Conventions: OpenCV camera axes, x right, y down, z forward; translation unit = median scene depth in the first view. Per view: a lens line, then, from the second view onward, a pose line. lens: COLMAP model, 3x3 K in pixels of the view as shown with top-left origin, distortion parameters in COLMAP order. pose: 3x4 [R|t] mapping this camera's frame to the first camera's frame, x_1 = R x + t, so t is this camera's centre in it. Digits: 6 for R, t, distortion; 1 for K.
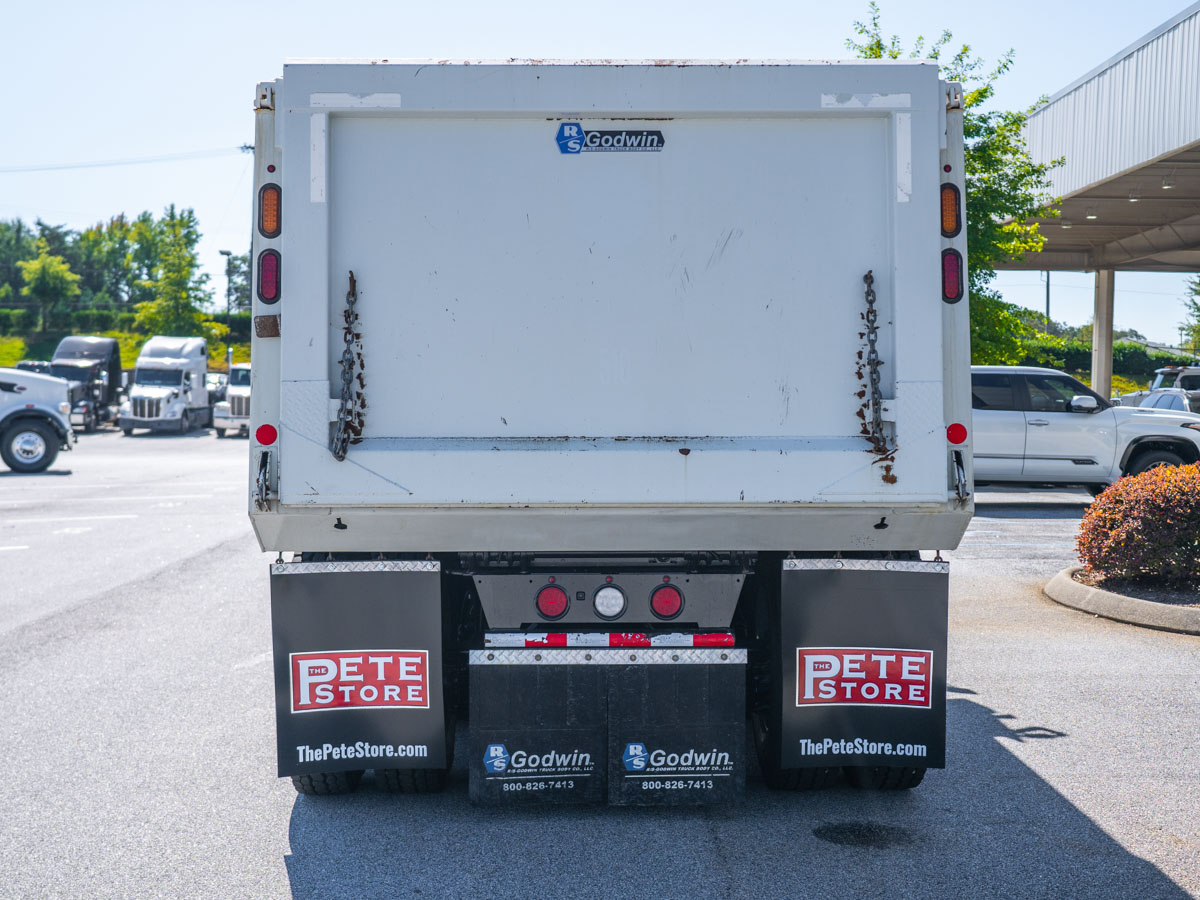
lens RADIAL K [[1592.4, 0, 601.9], [0, 1592.4, 453.1], [0, 0, 1]] dist [0.033116, 0.000000]
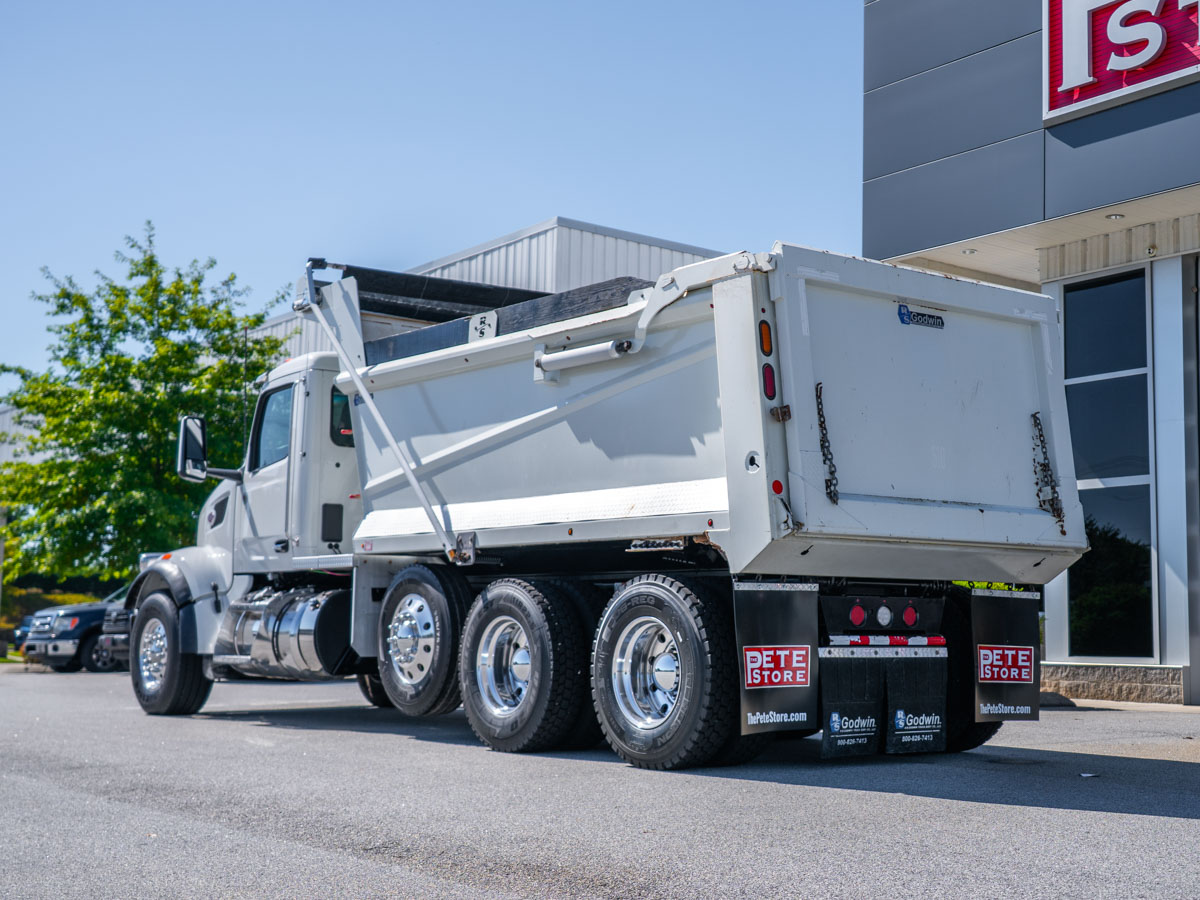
lens RADIAL K [[1642.2, 0, 628.8], [0, 1642.2, 440.2], [0, 0, 1]] dist [0.027752, 0.000000]
pose [[0.794469, 0.077582, 0.602328, -1.151035], [0.019216, 0.988099, -0.152616, 0.163158], [-0.607000, 0.132823, 0.783523, -0.101139]]
